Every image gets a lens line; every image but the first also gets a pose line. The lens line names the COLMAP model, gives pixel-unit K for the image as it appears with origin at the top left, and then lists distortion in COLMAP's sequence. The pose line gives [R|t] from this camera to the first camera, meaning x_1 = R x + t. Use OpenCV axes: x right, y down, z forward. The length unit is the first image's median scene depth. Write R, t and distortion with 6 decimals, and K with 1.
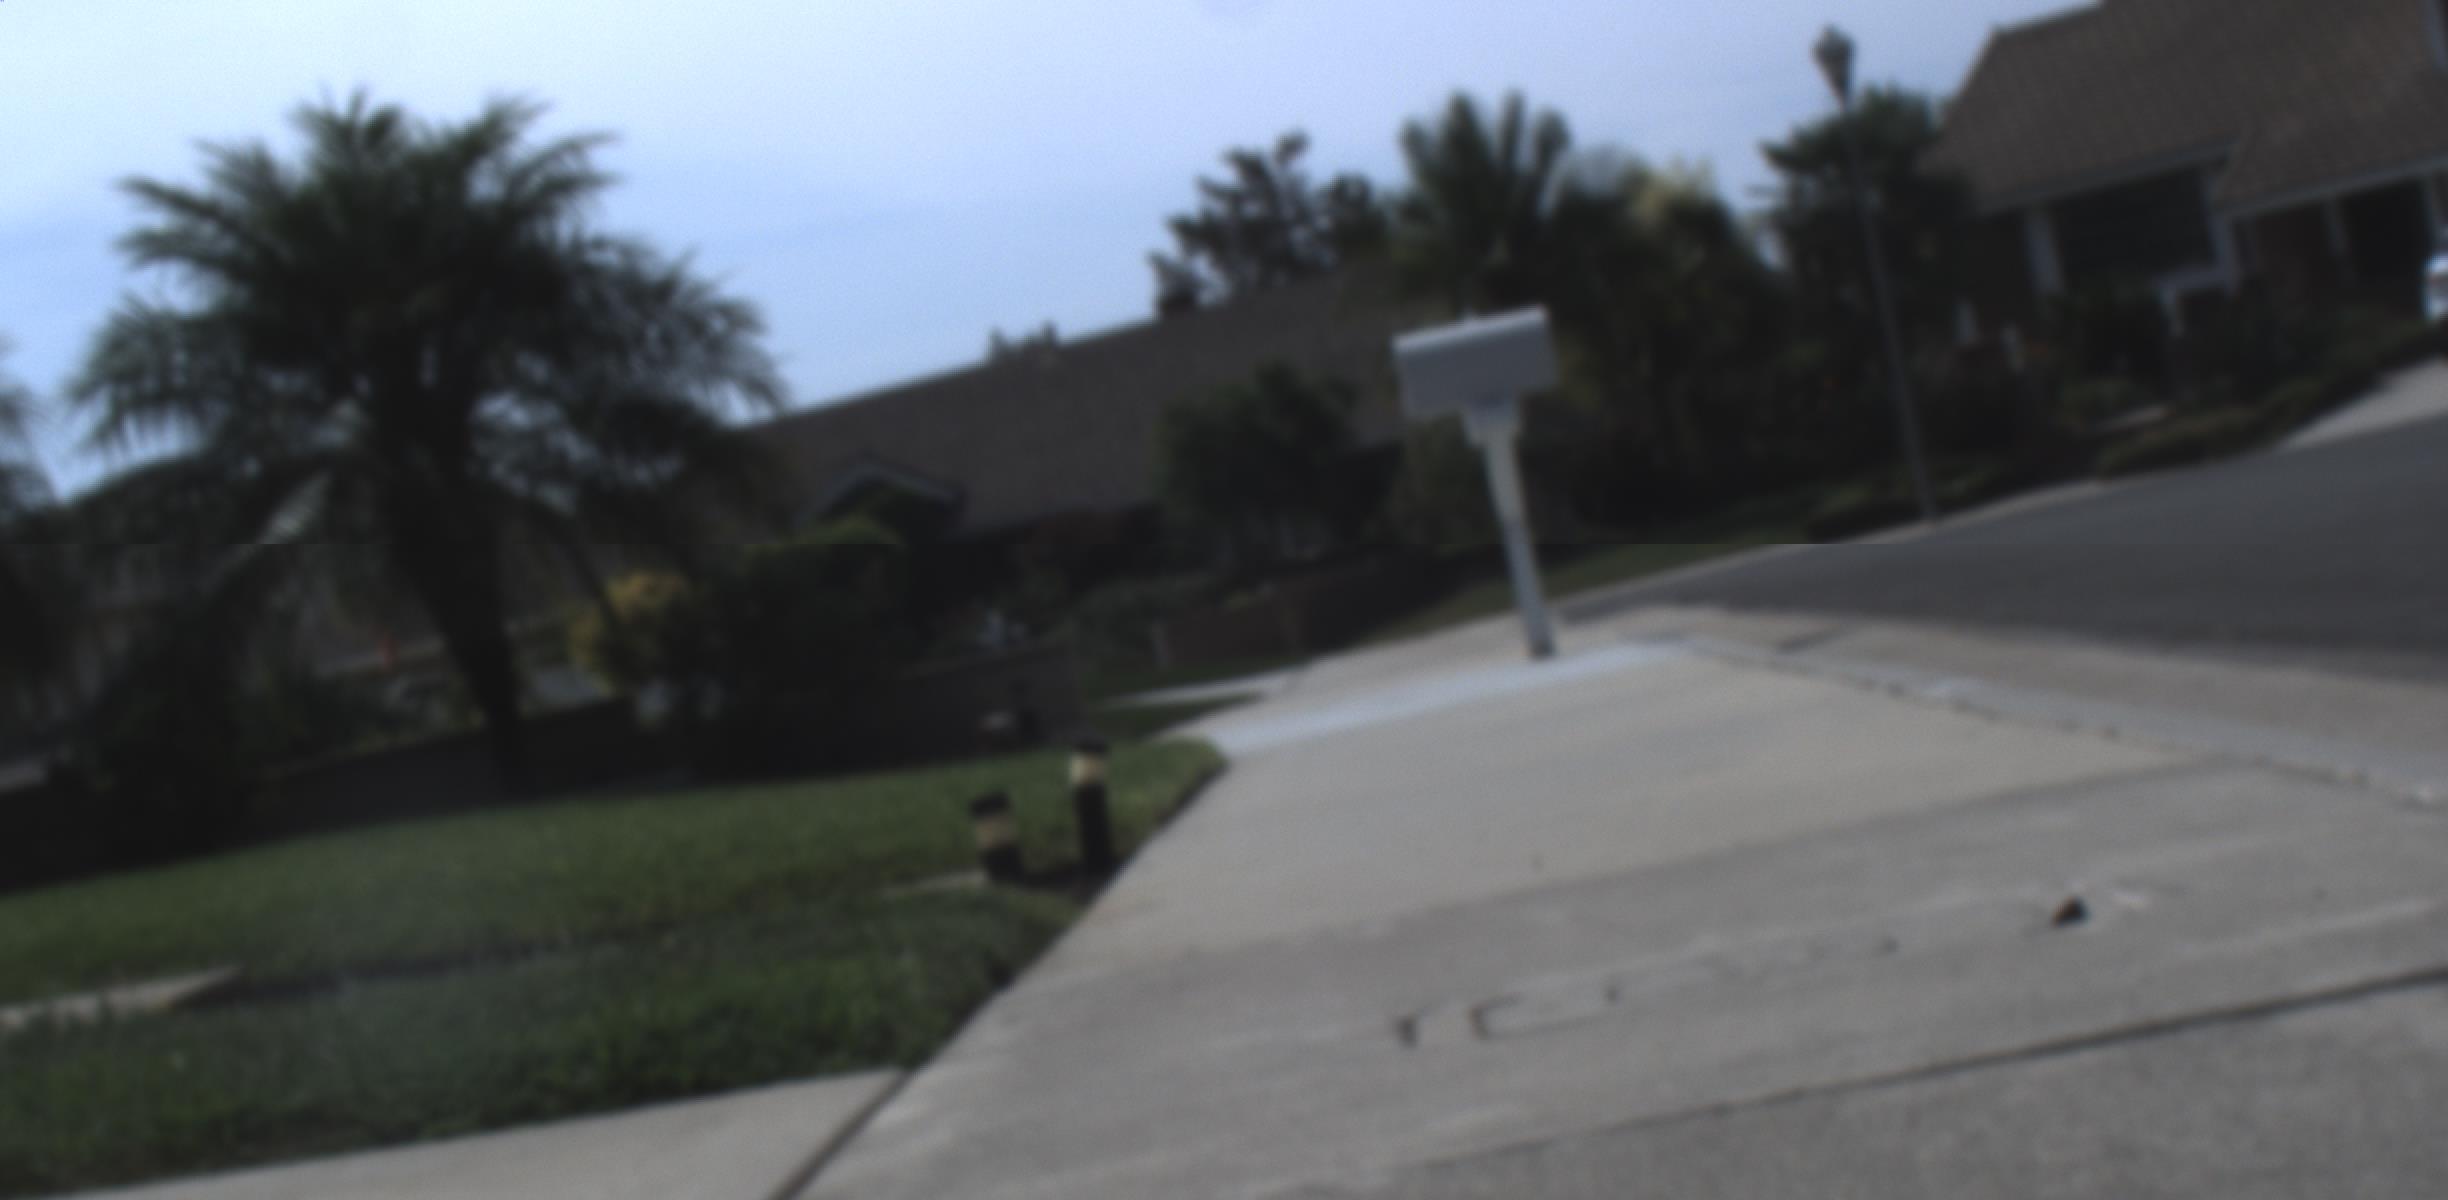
lens RADIAL K [[5680.7, 0, 1226.4], [0, 5680.7, 607.8], [0, 0, 1]] dist [0.012538, 0.478775]
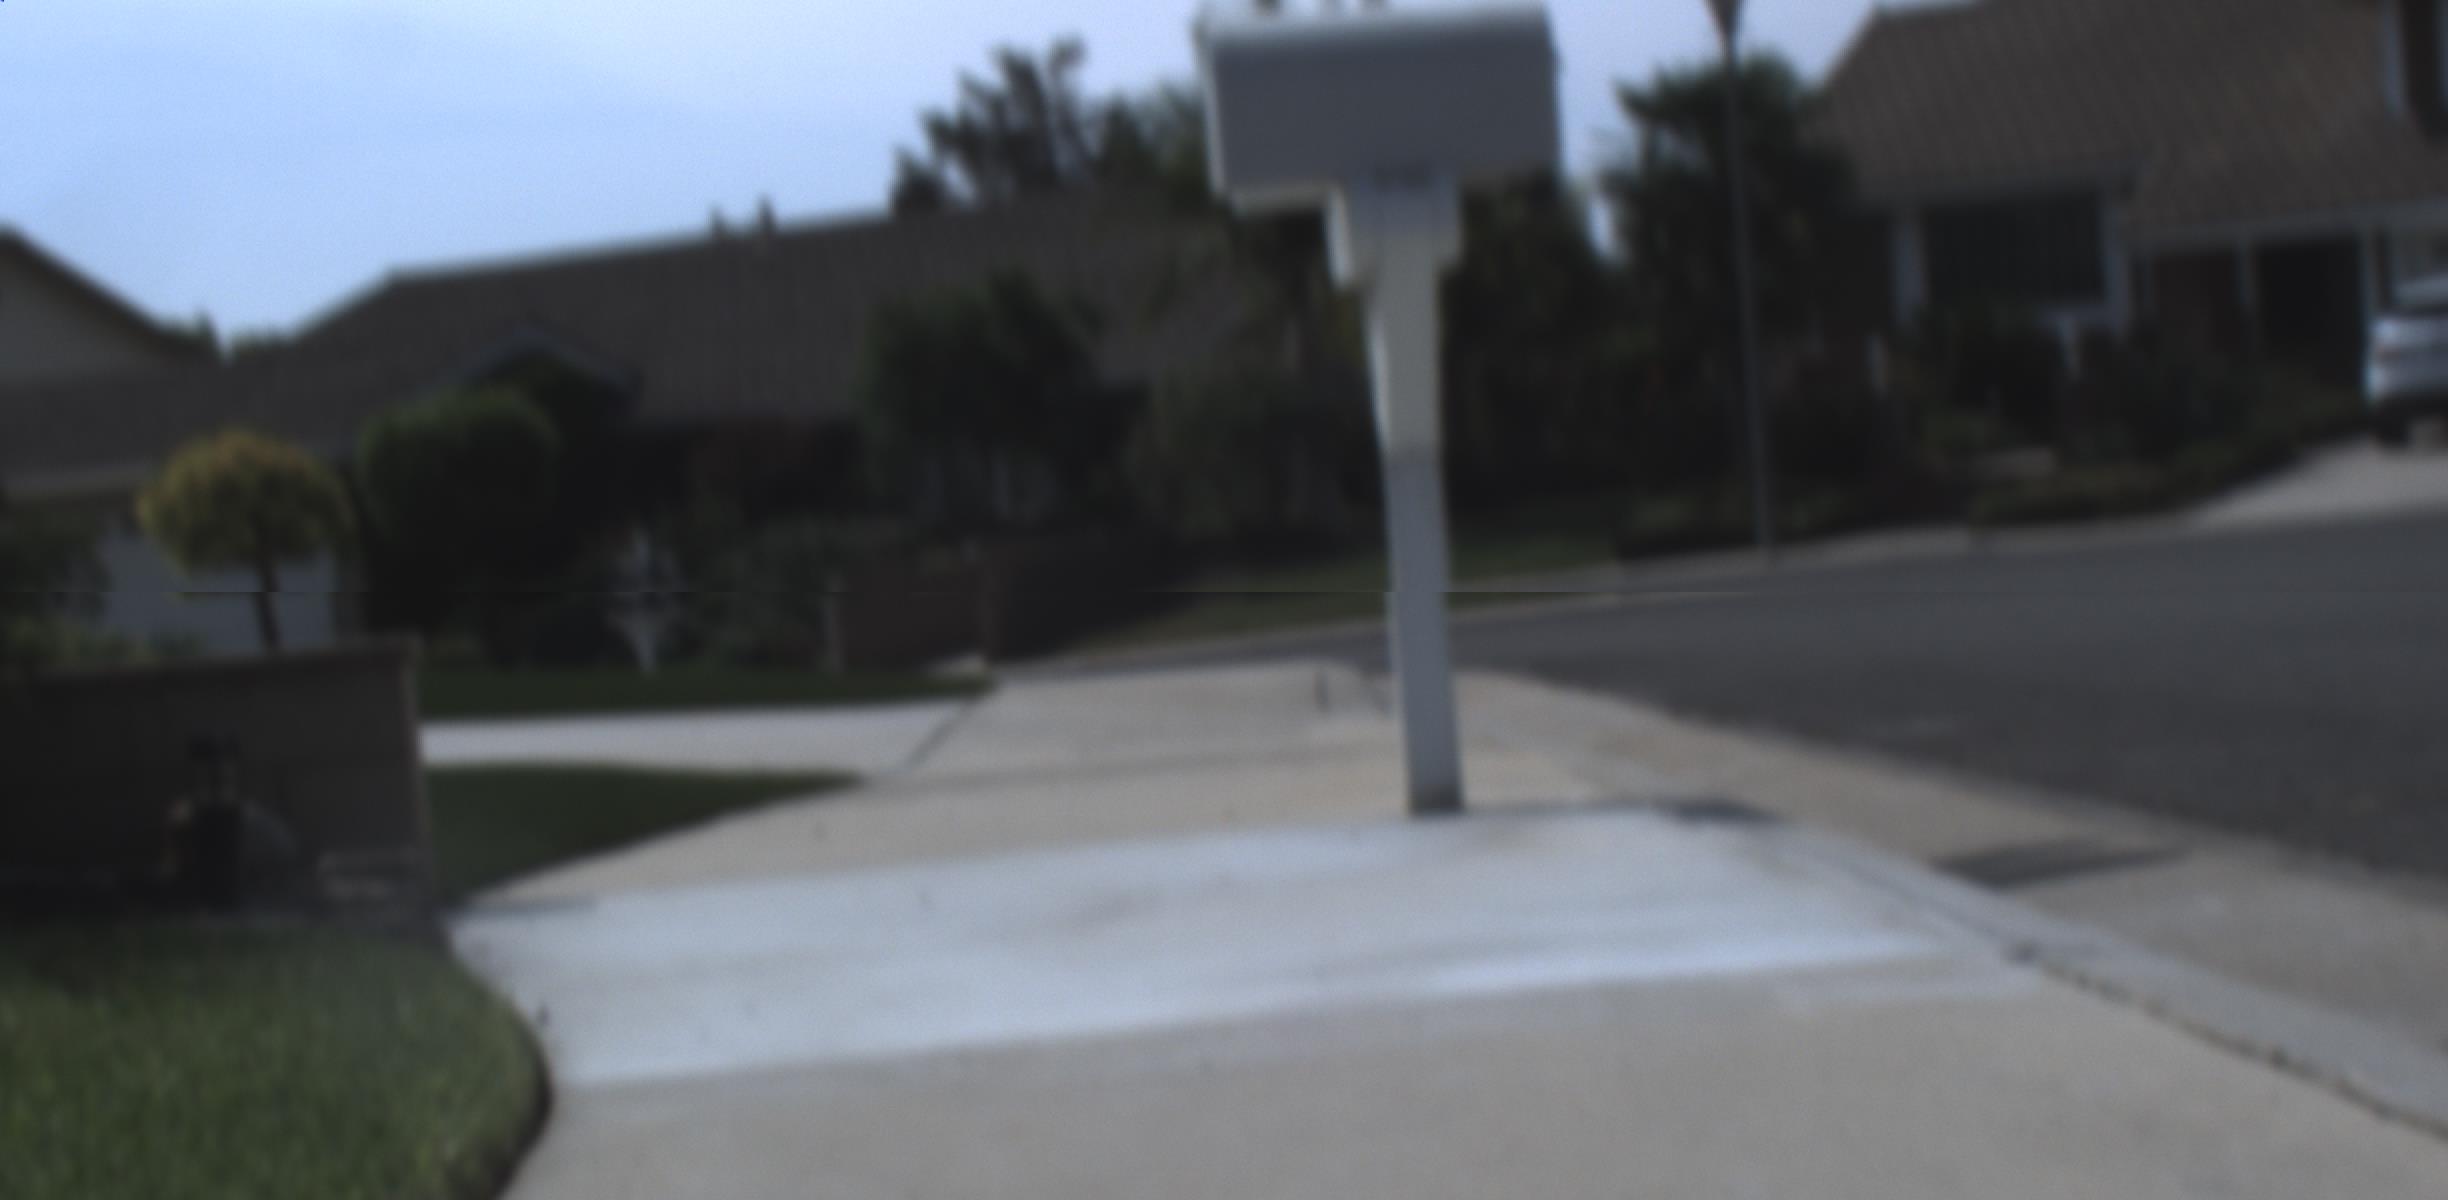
lens RADIAL K [[5680.7, 0, 1226.4], [0, 5680.7, 607.8], [0, 0, 1]] dist [0.012538, 0.478775]
pose [[0.990708, 0.126391, 0.050234, 0.003851], [-0.126816, 0.991912, 0.005355, -0.001790], [-0.049151, -0.011676, 0.998723, 0.149799]]
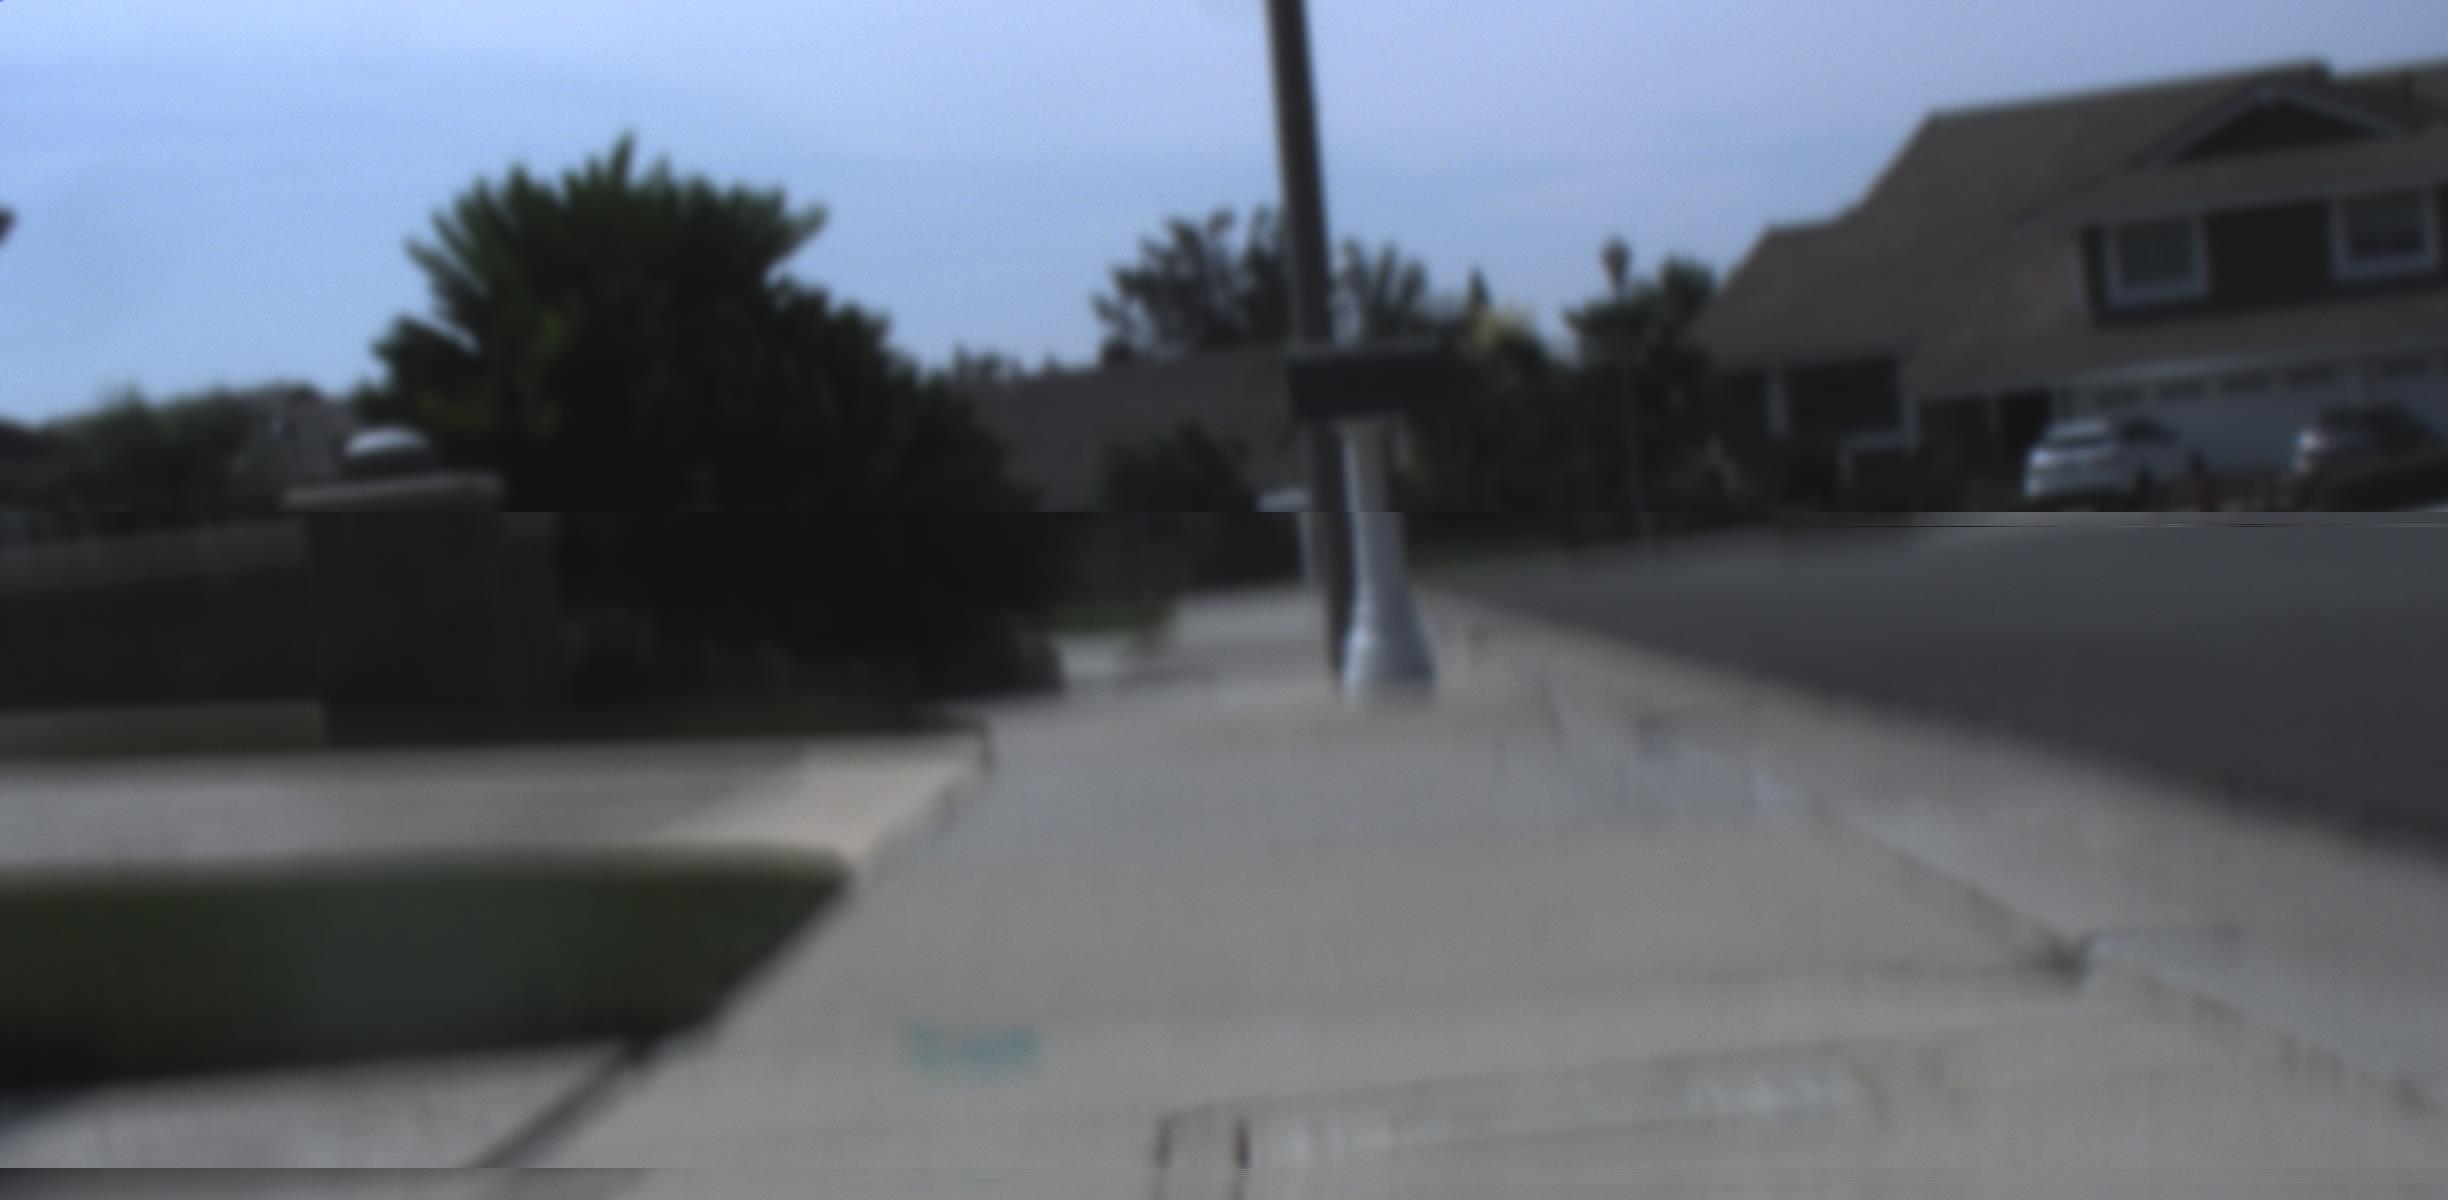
lens RADIAL K [[5680.7, 0, 1226.4], [0, 5680.7, 607.8], [0, 0, 1]] dist [0.012538, 0.478775]
pose [[0.992722, 0.118358, 0.022248, -0.007949], [-0.118392, 0.992967, 0.000191, -0.000711], [-0.022069, -0.002823, 0.999752, -0.347338]]
